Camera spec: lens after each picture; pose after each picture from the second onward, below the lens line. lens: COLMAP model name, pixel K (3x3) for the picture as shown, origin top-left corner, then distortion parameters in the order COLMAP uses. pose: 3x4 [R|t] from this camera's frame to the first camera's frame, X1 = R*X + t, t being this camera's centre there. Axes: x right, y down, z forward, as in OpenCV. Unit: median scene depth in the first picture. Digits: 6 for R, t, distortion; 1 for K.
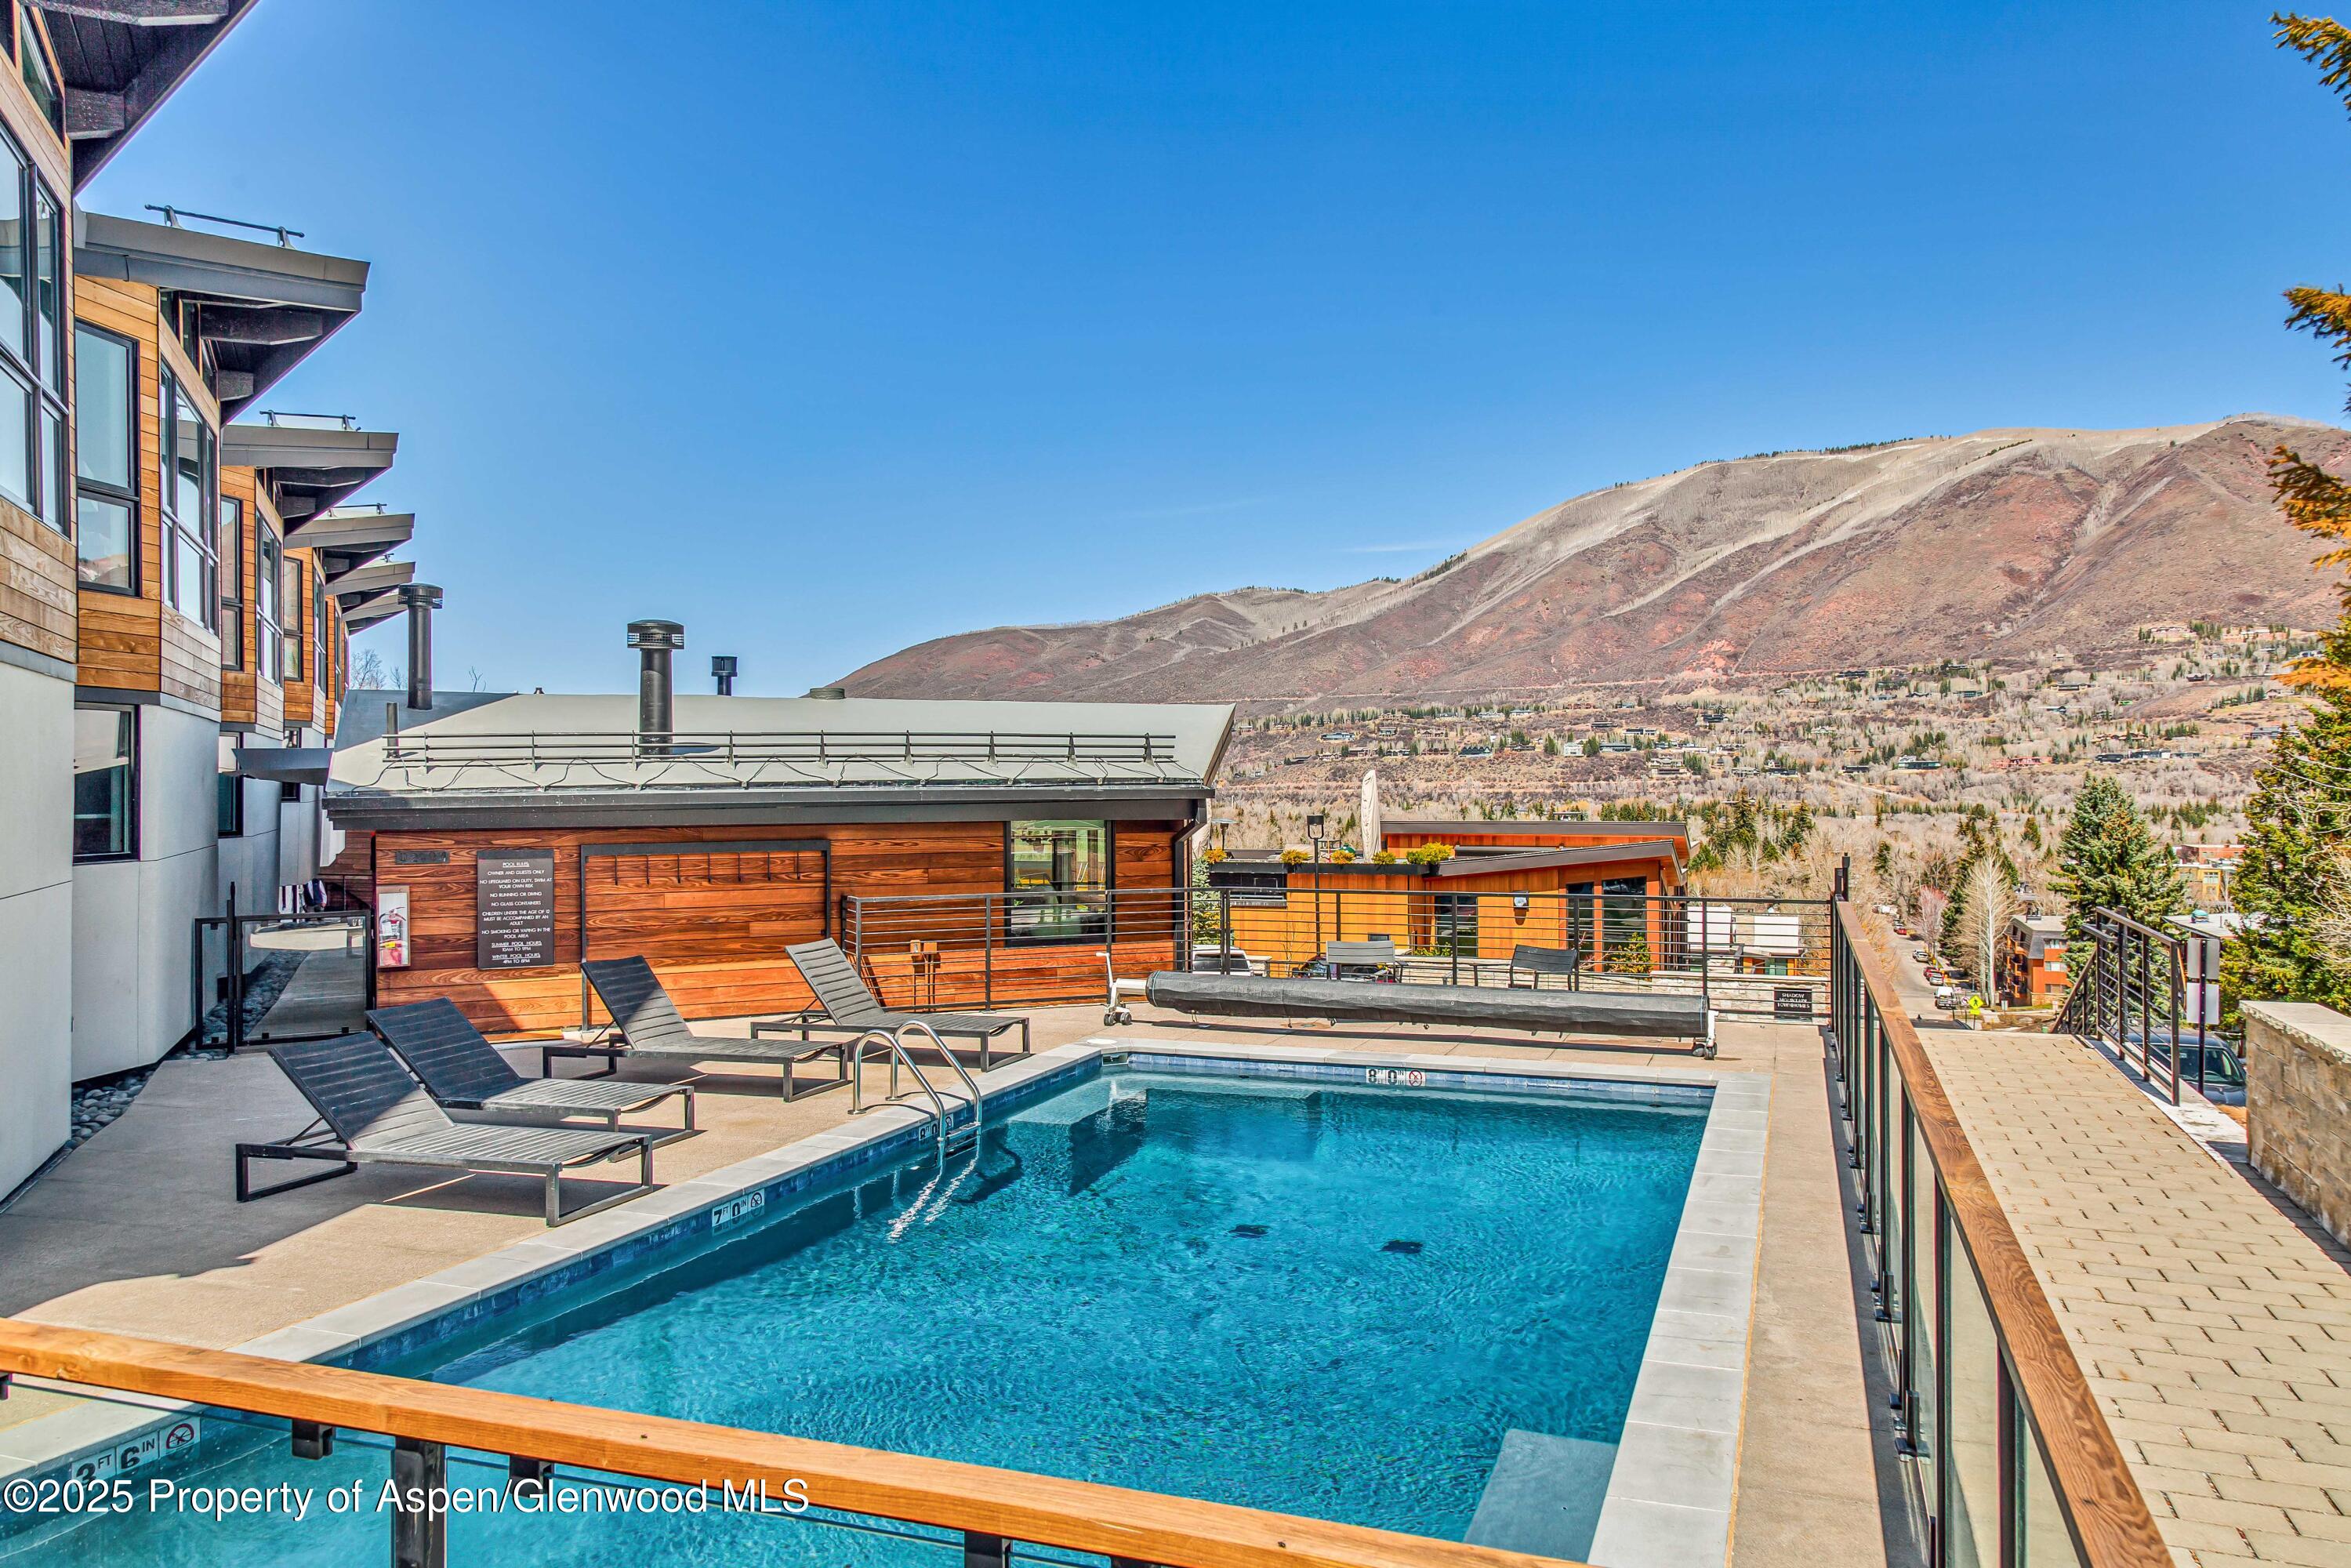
lens RADIAL K [[1674.1, 0, 1175.5], [0, 1674.1, 784.0], [0, 0, 1]] dist [0.018745, 0.002423]
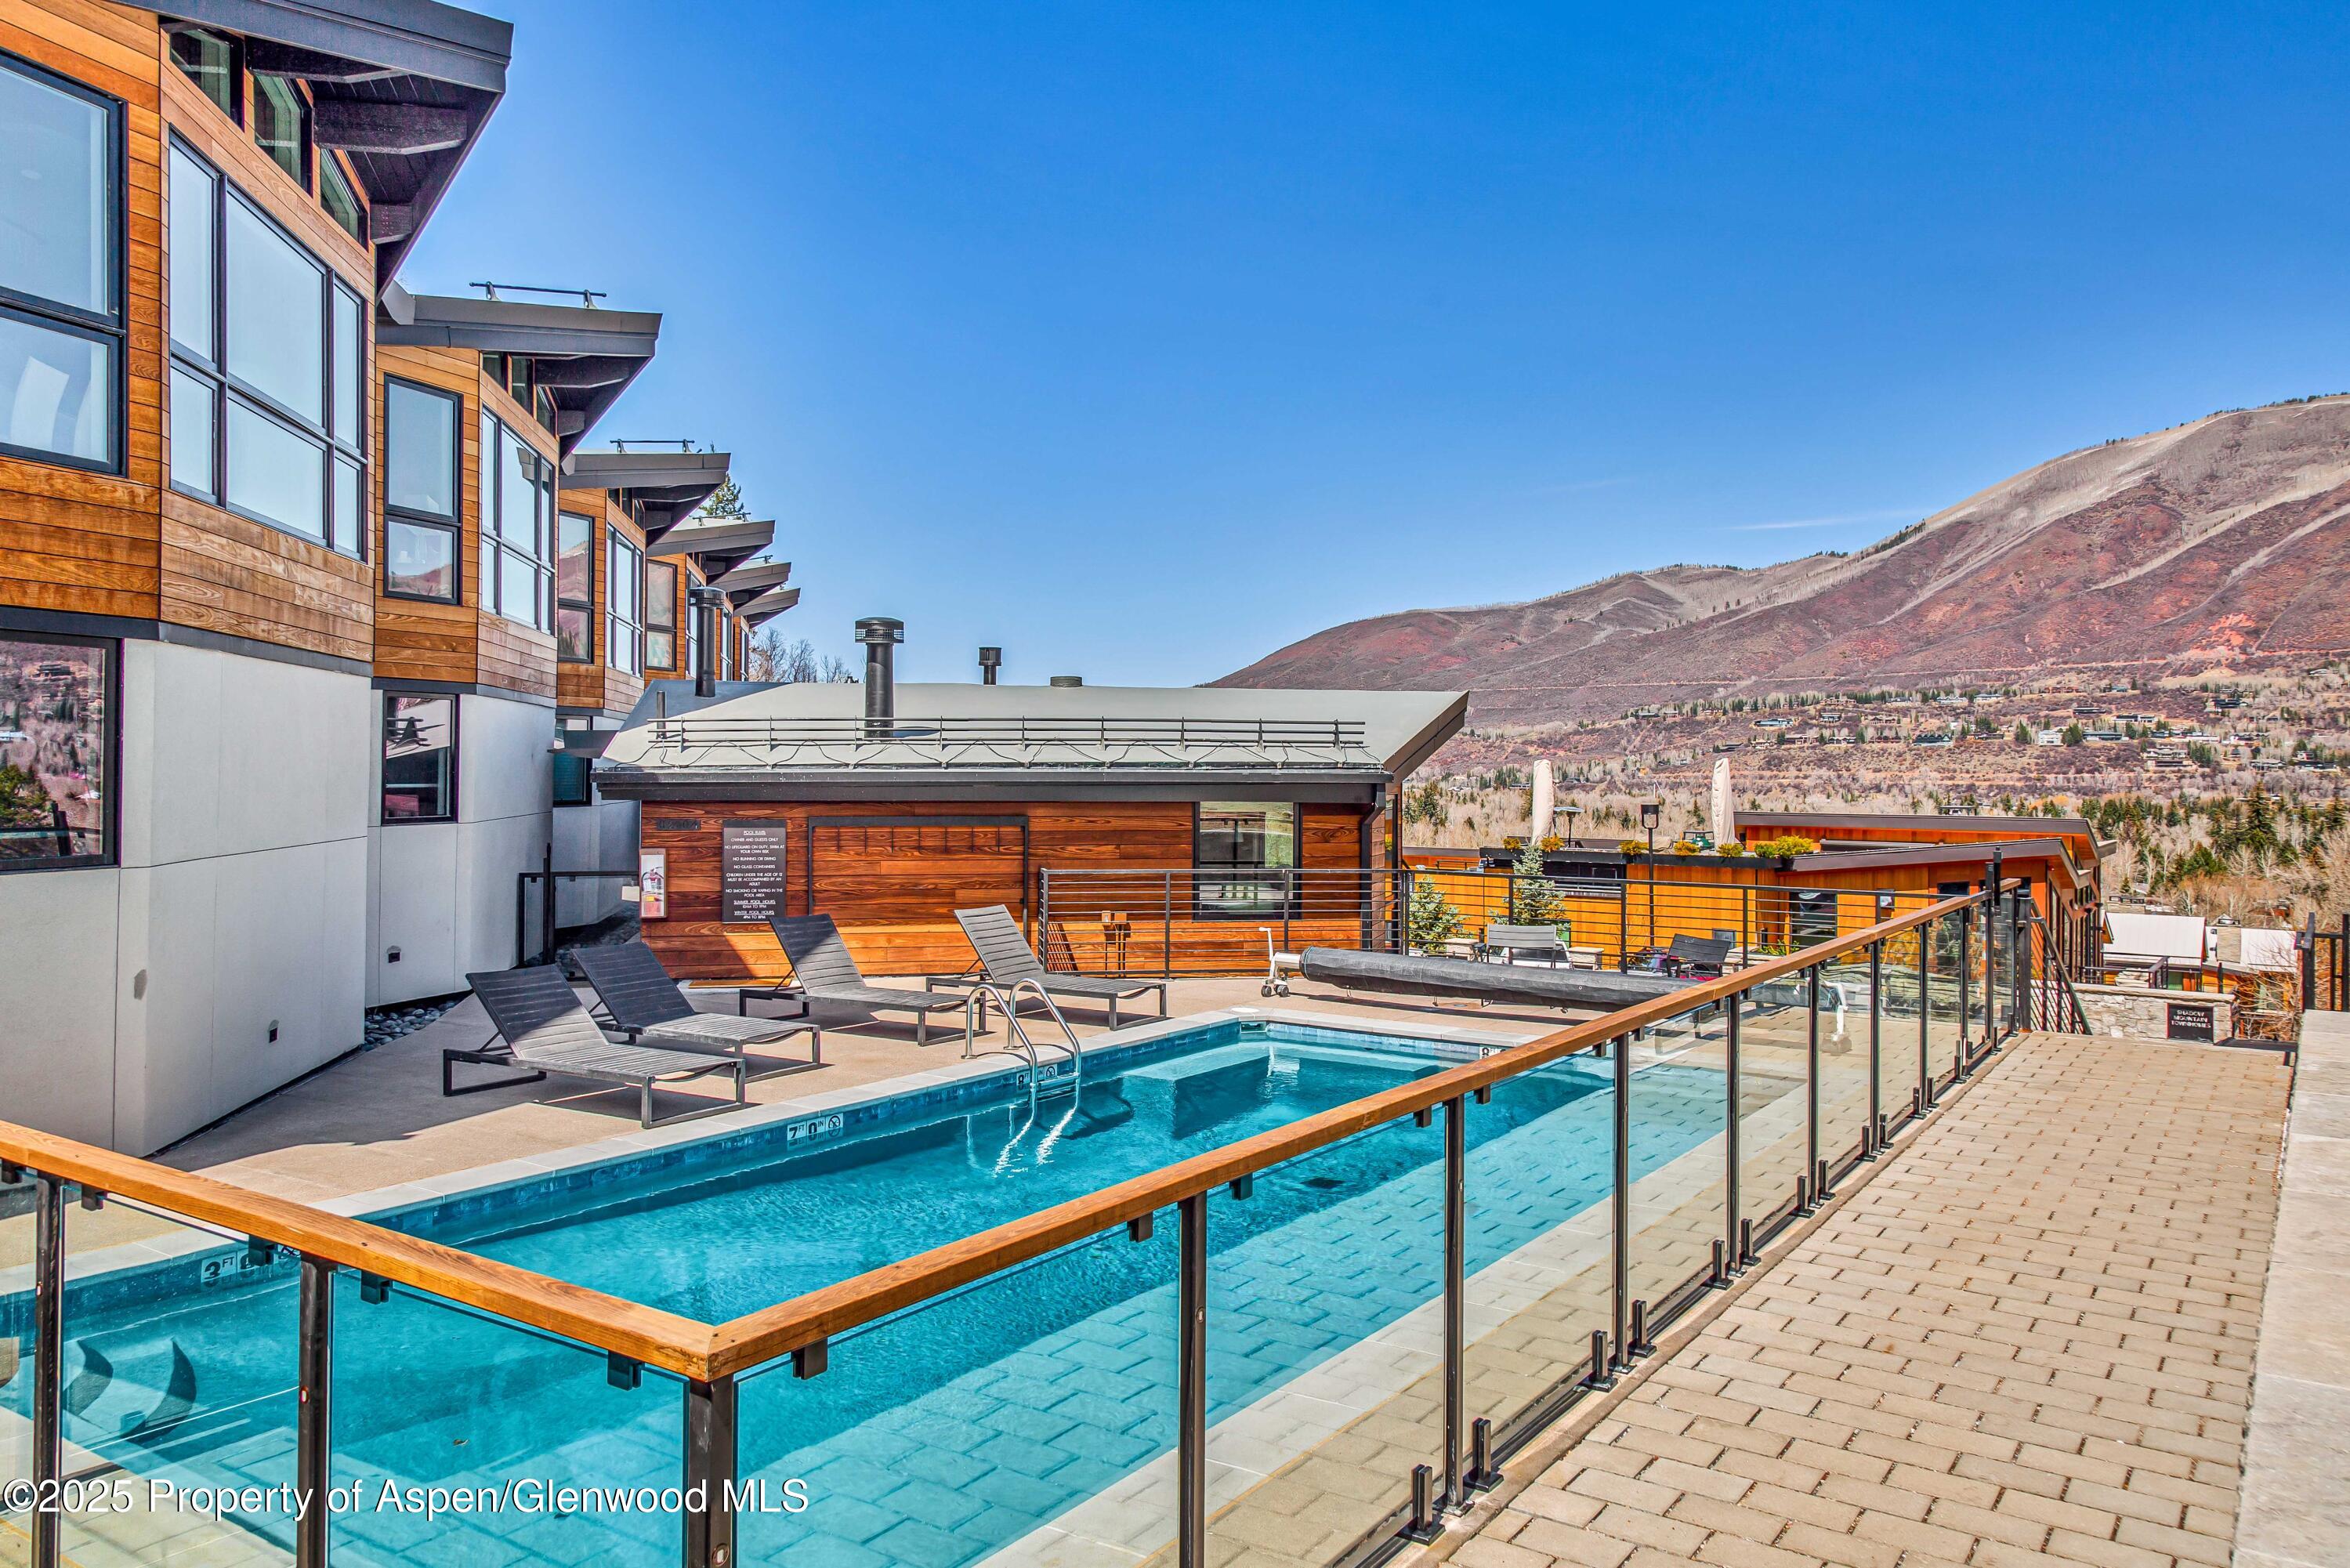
lens RADIAL K [[1692.0, 0, 1168.3], [0, 1692.0, 754.6], [0, 0, 1]] dist [0.018789, 0.004181]
pose [[0.968453, 0.008288, -0.249057, 0.149908], [-0.010443, 0.999919, -0.007332, 0.000192], [0.248976, 0.009702, 0.968461, -0.044810]]
